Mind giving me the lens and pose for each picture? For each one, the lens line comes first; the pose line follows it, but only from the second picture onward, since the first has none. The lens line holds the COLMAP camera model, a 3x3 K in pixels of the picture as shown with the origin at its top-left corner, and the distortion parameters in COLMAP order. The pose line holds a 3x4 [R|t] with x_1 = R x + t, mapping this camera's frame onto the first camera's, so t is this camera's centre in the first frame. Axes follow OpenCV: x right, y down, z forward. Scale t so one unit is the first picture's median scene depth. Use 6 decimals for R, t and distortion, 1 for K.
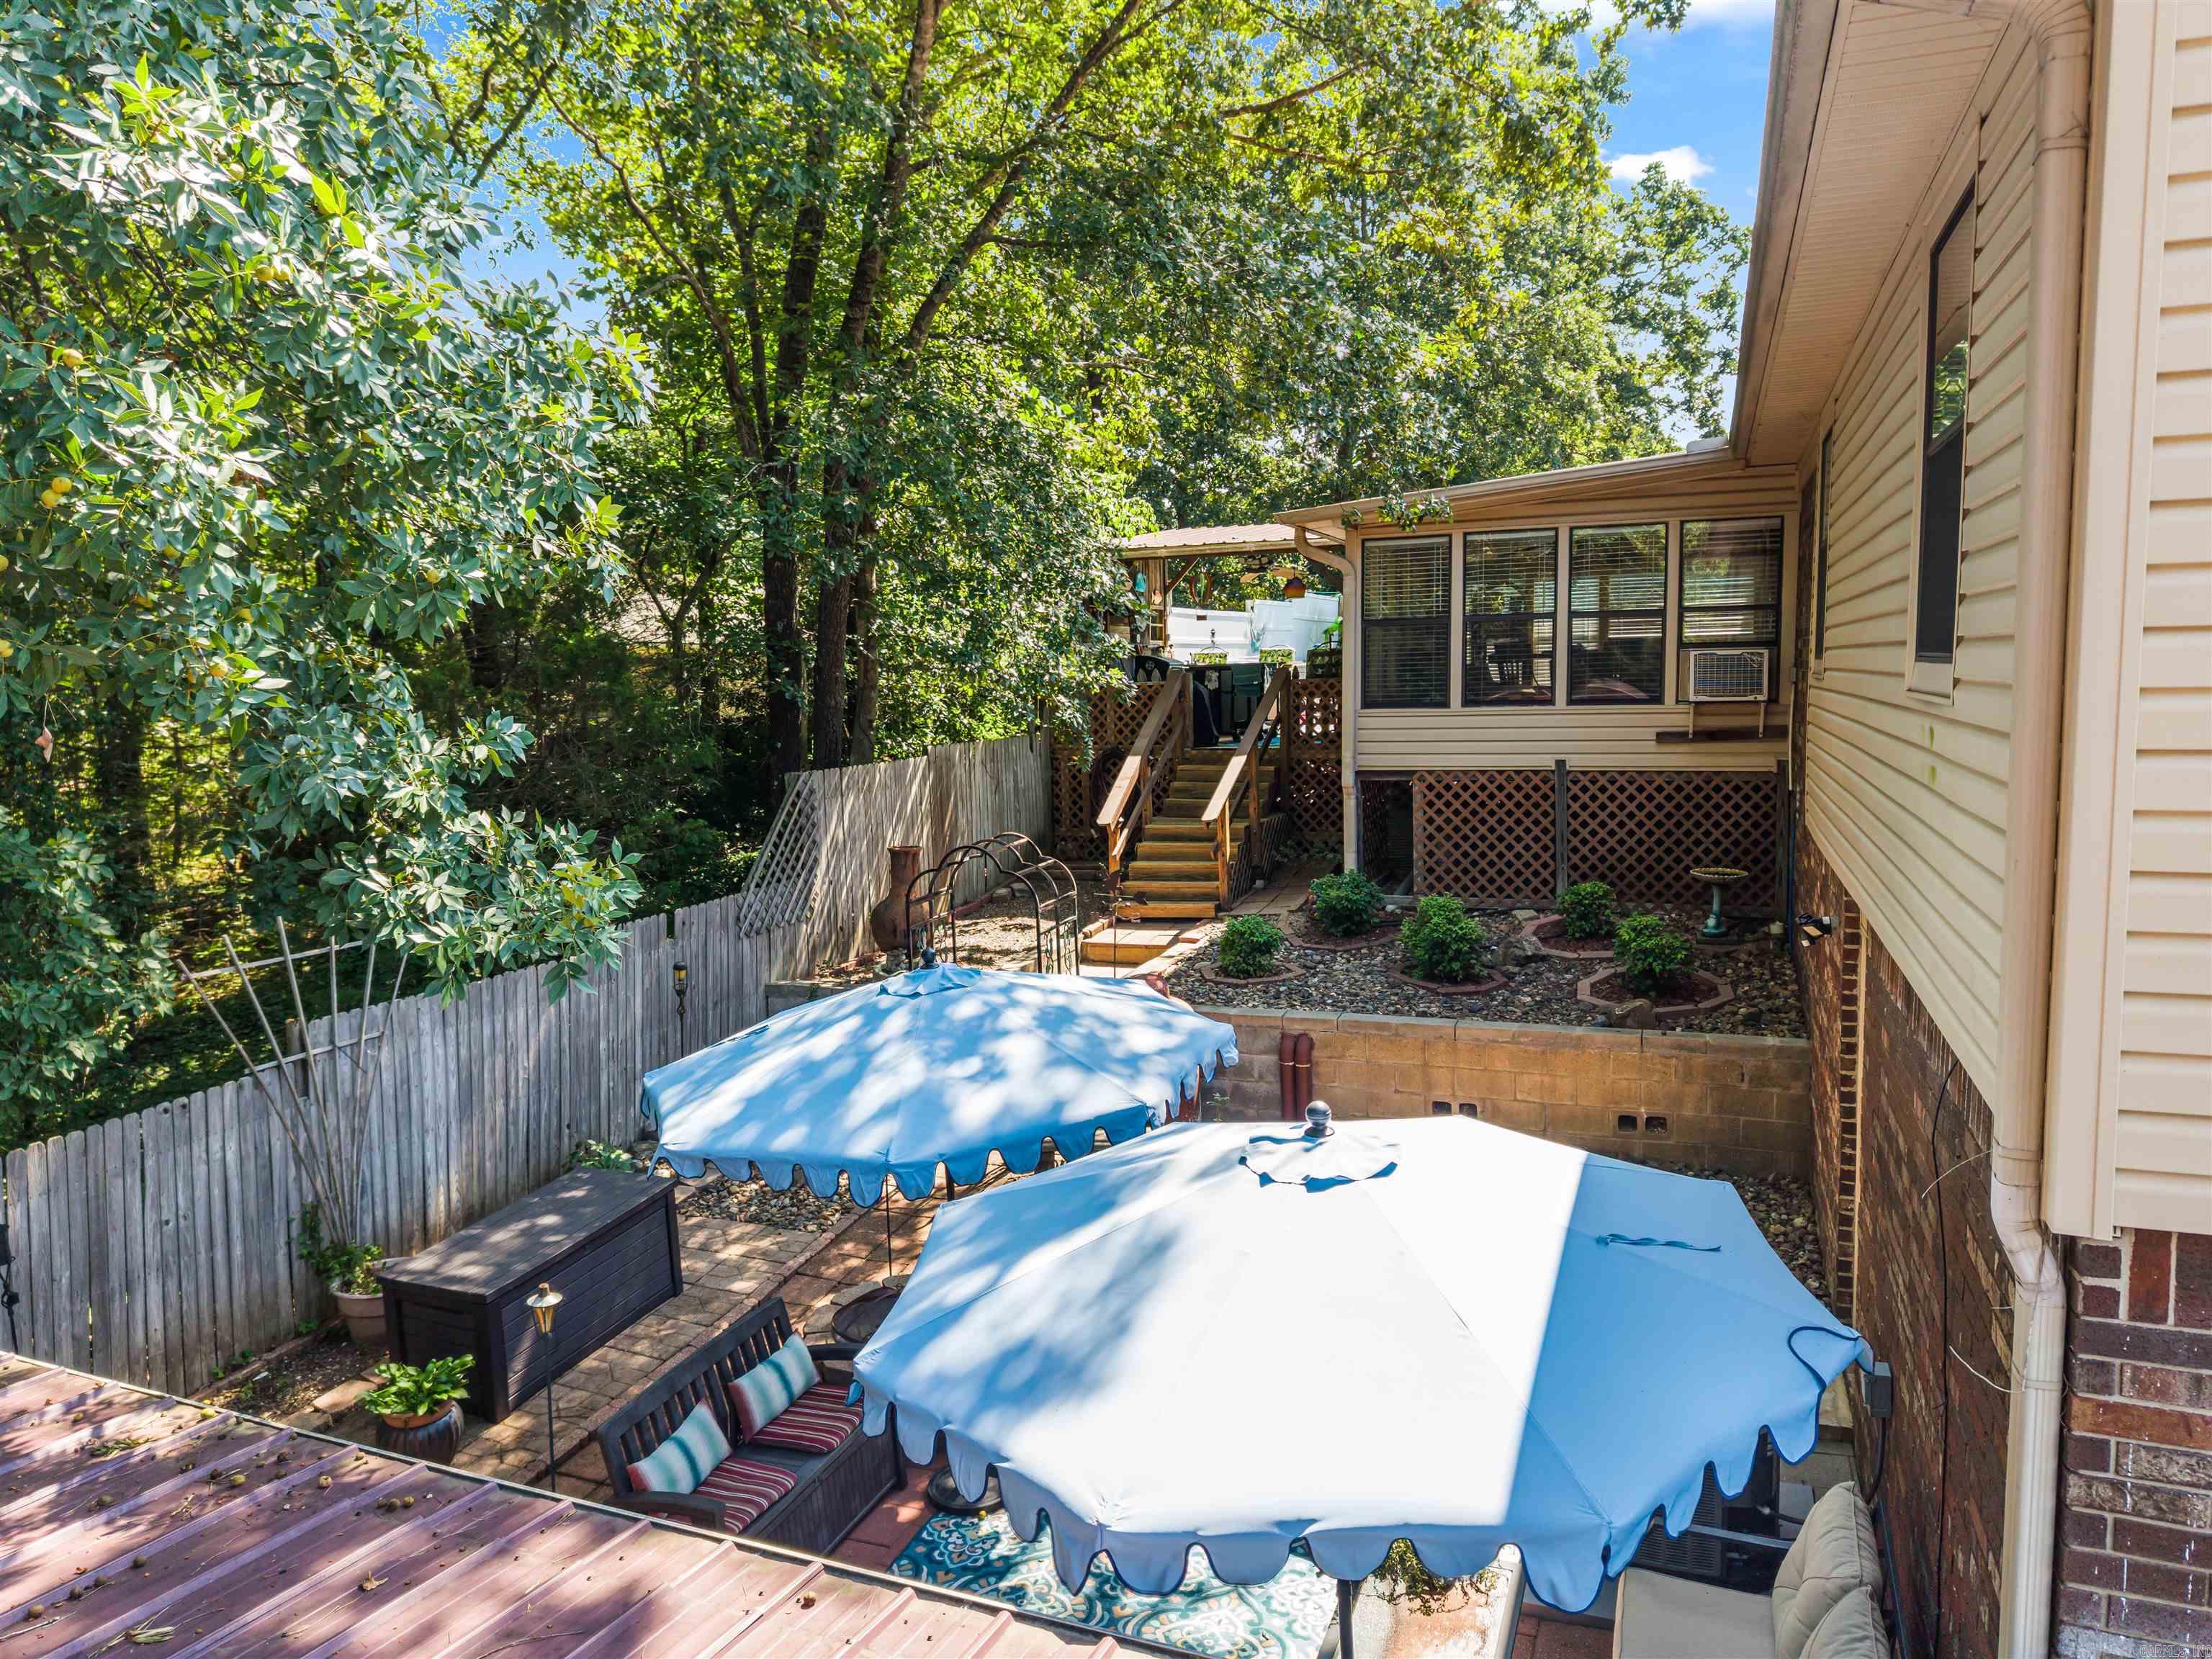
lens RADIAL K [[1503.0, 0, 1104.7], [0, 1503.0, 827.4], [0, 0, 1]] dist [0.034895, -0.048018]
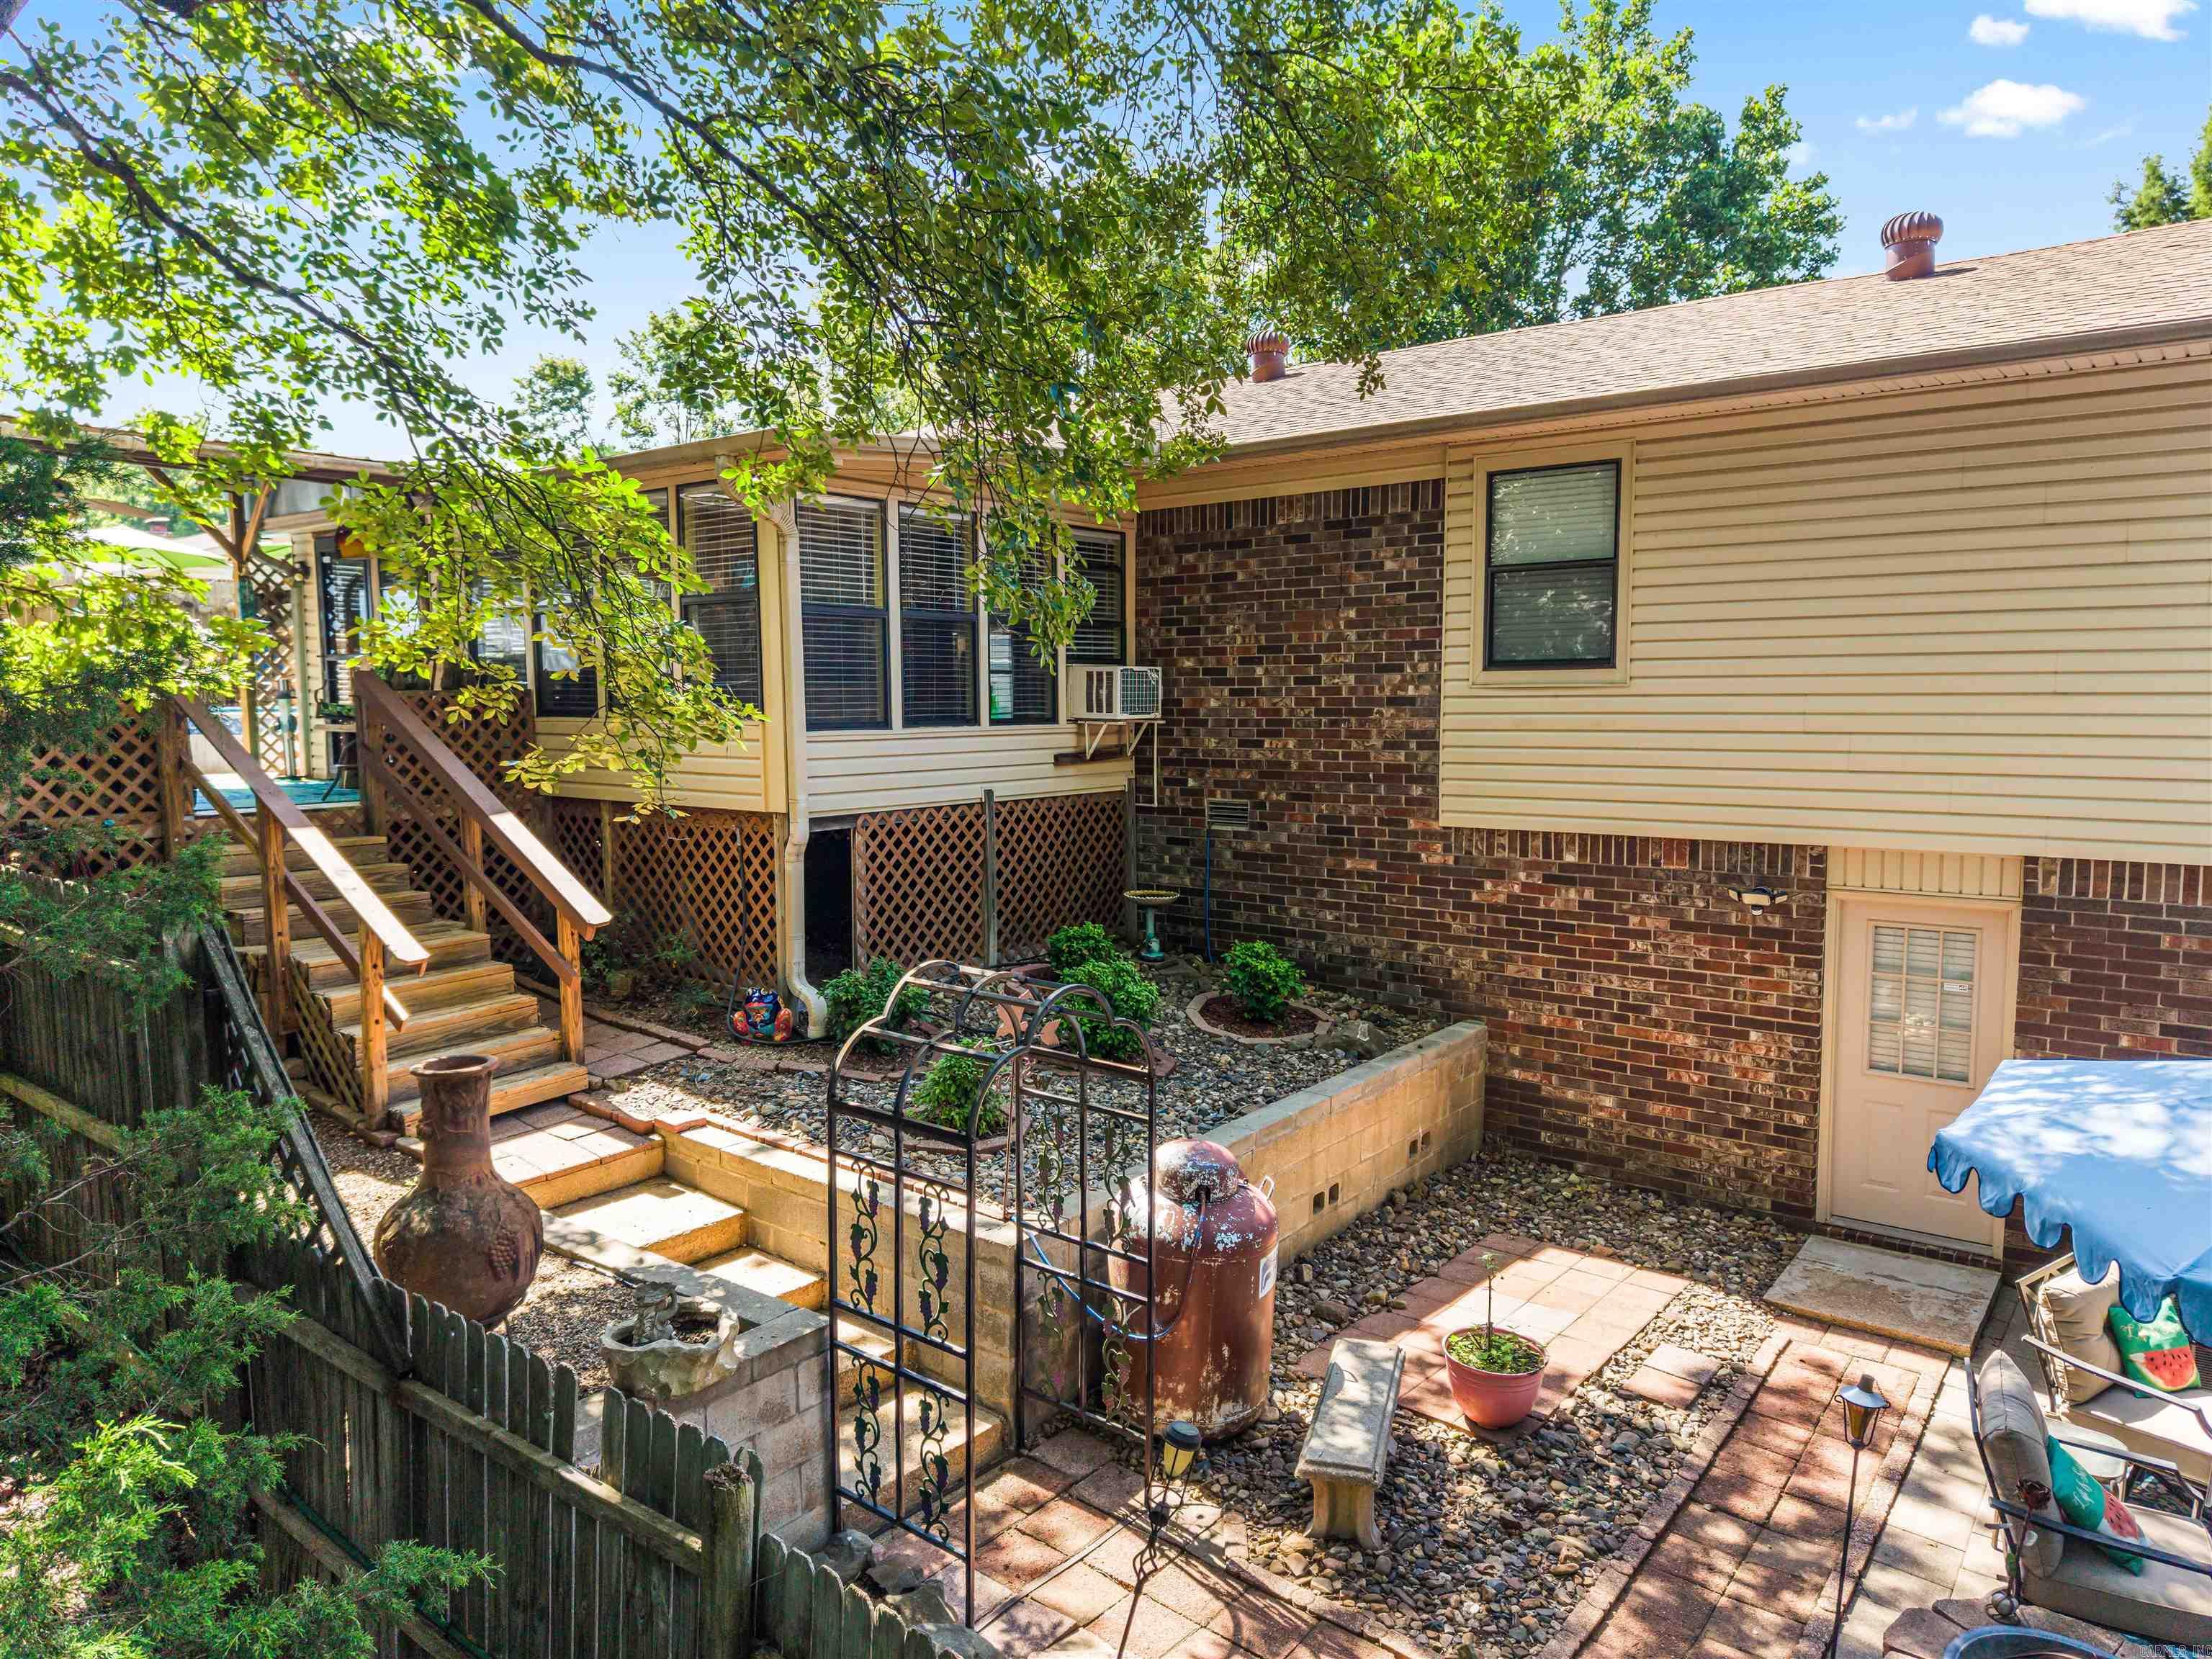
lens RADIAL K [[1503.0, 0, 1105.8], [0, 1503.0, 822.7], [0, 0, 1]] dist [0.034895, -0.048018]
pose [[0.292904, -0.060020, 0.954256, -0.472524], [0.094044, 0.994997, 0.033717, -0.047862], [-0.951506, 0.079867, 0.297083, 0.676182]]
